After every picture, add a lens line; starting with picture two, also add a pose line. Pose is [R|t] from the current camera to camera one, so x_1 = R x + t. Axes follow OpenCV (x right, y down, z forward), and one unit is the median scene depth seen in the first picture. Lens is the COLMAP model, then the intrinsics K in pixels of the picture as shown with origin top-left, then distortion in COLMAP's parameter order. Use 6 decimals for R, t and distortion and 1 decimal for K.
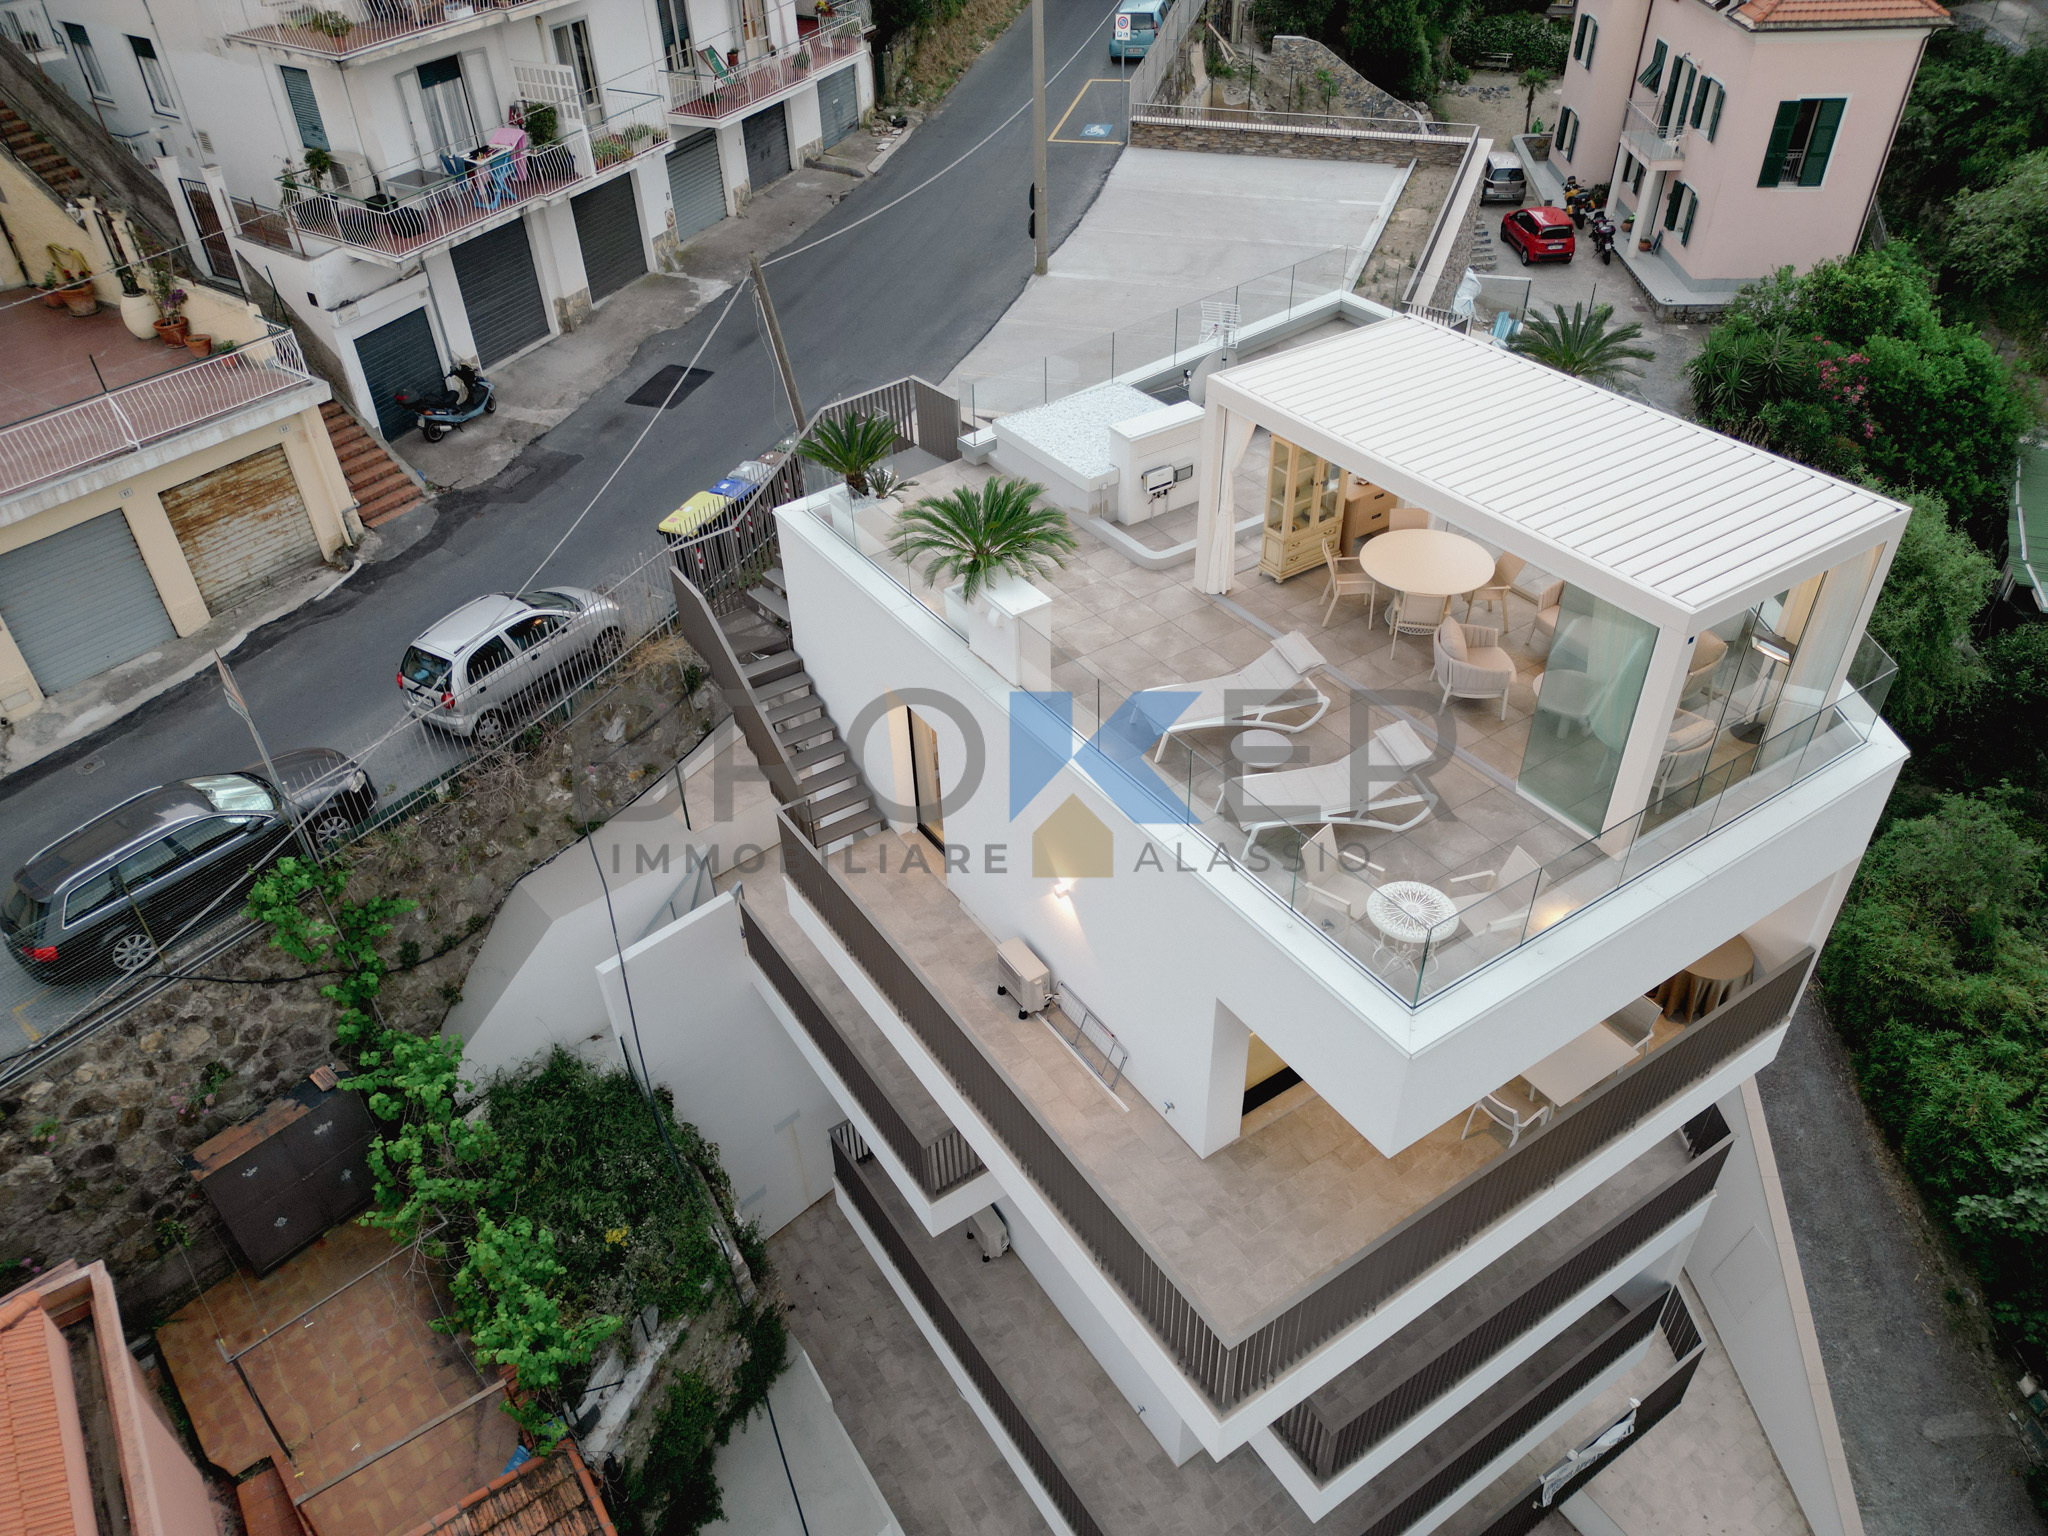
lens RADIAL K [[1430.4, 0, 1027.1], [0, 1430.4, 767.7], [0, 0, 1]] dist [0.052751, -0.038820]
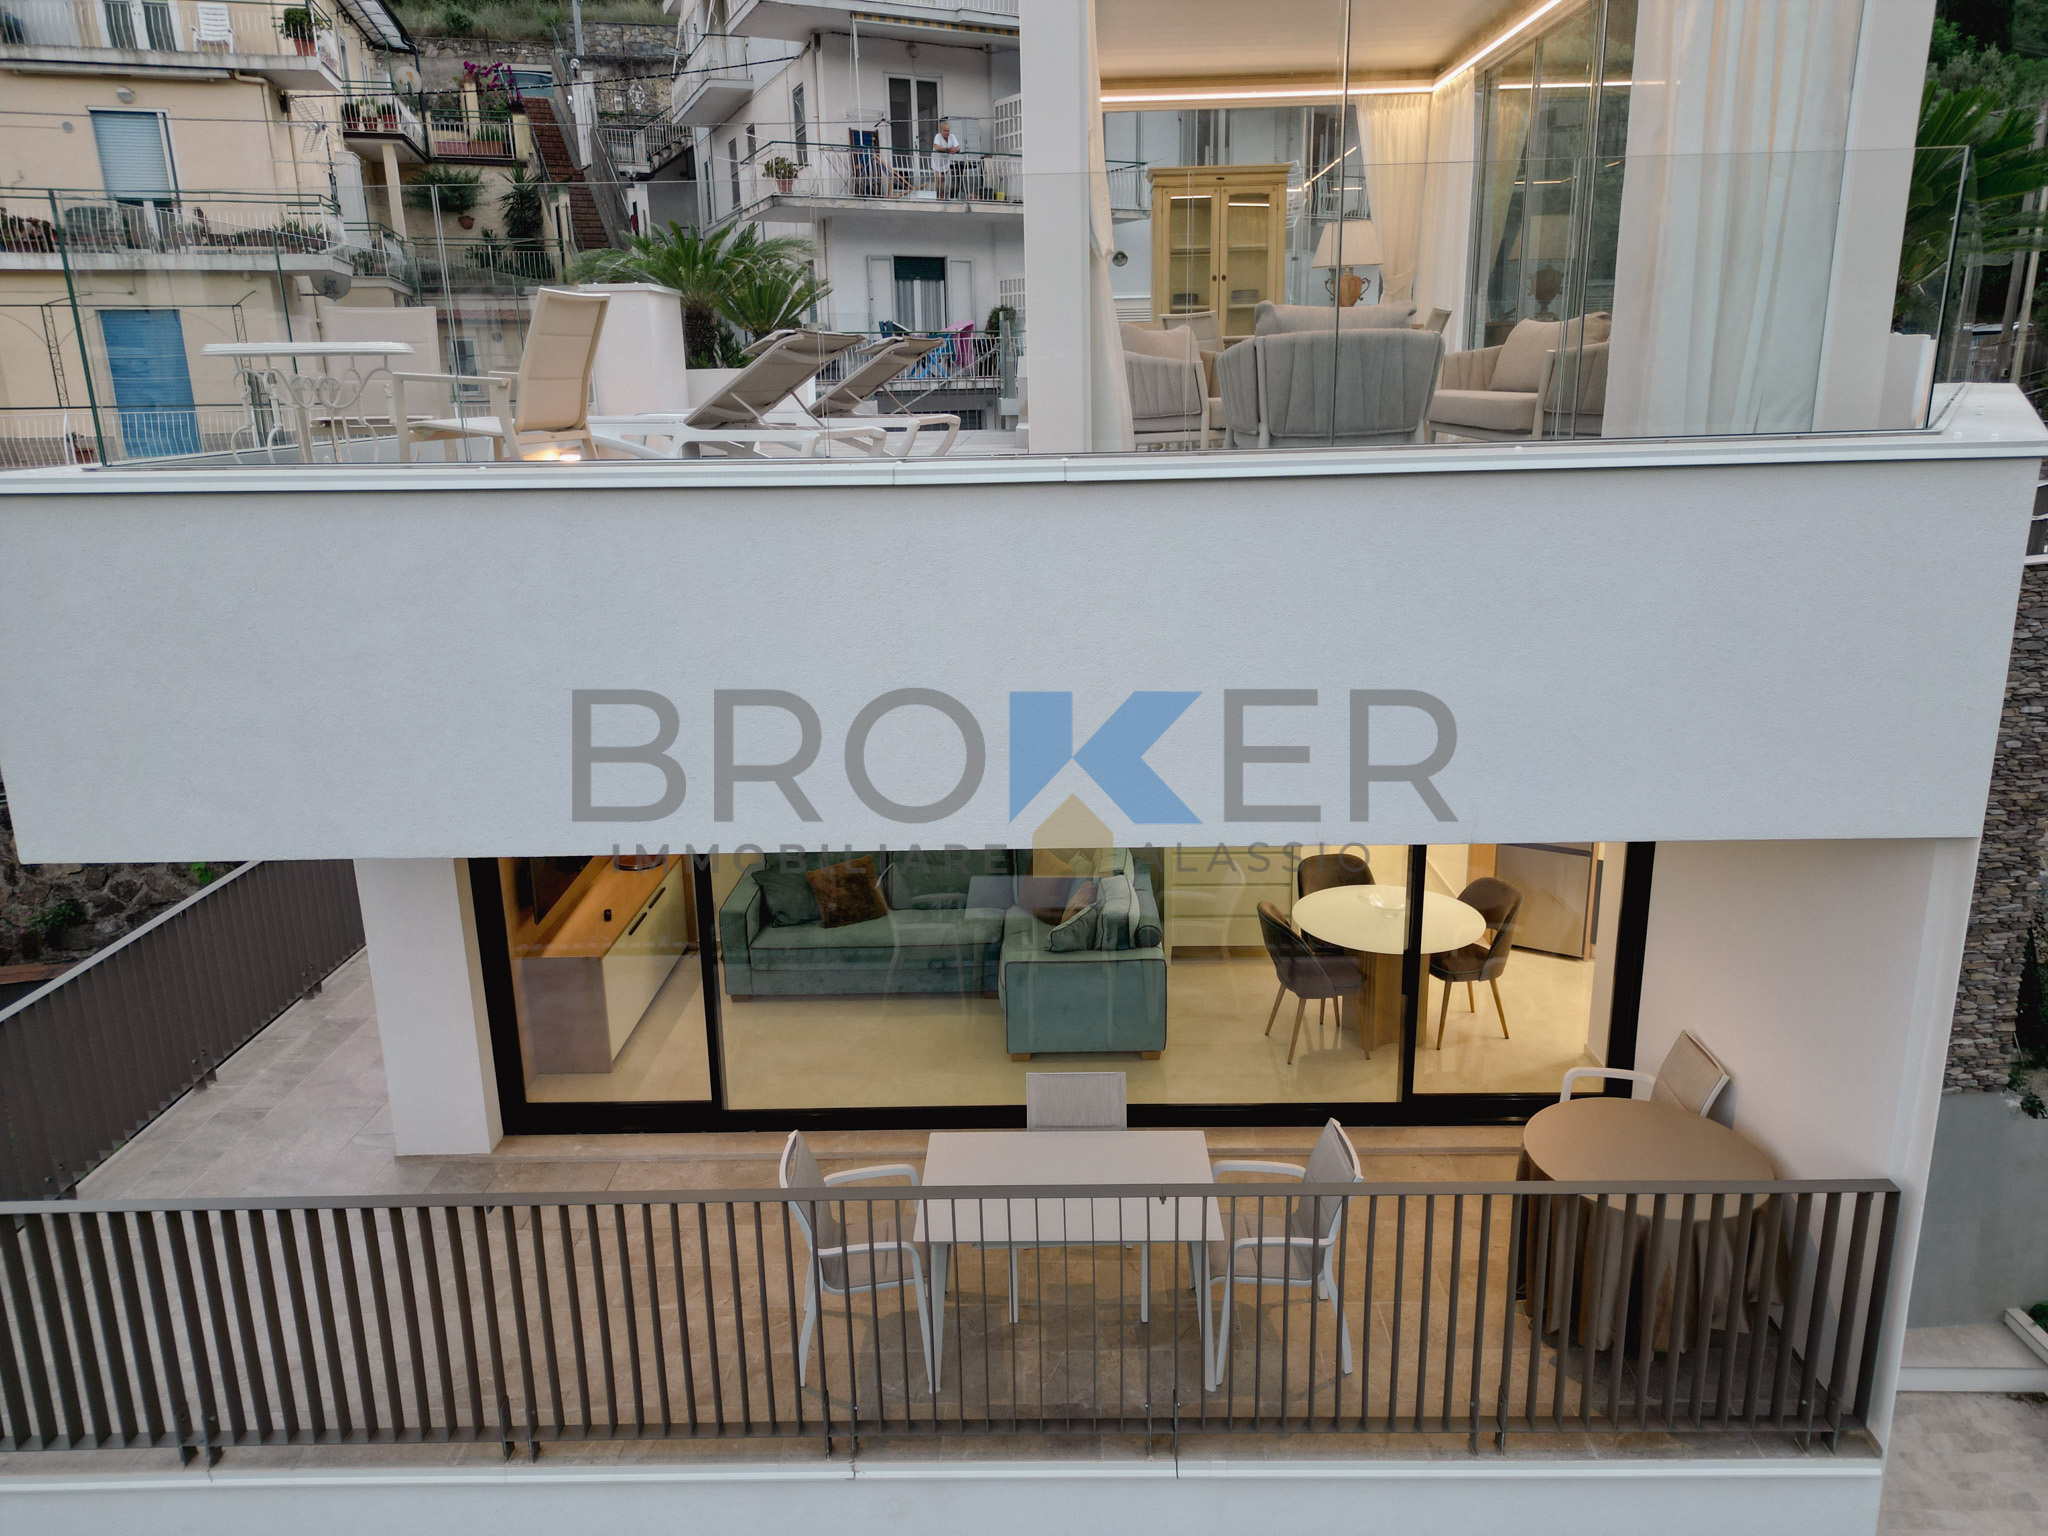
lens RADIAL K [[1430.4, 0, 1027.2], [0, 1430.4, 769.5], [0, 0, 1]] dist [0.052751, -0.038820]
pose [[0.822619, 0.157076, -0.546466, 0.350422], [-0.348200, 0.898959, -0.265763, 0.127264], [0.449505, 0.408901, 0.794194, 0.387822]]
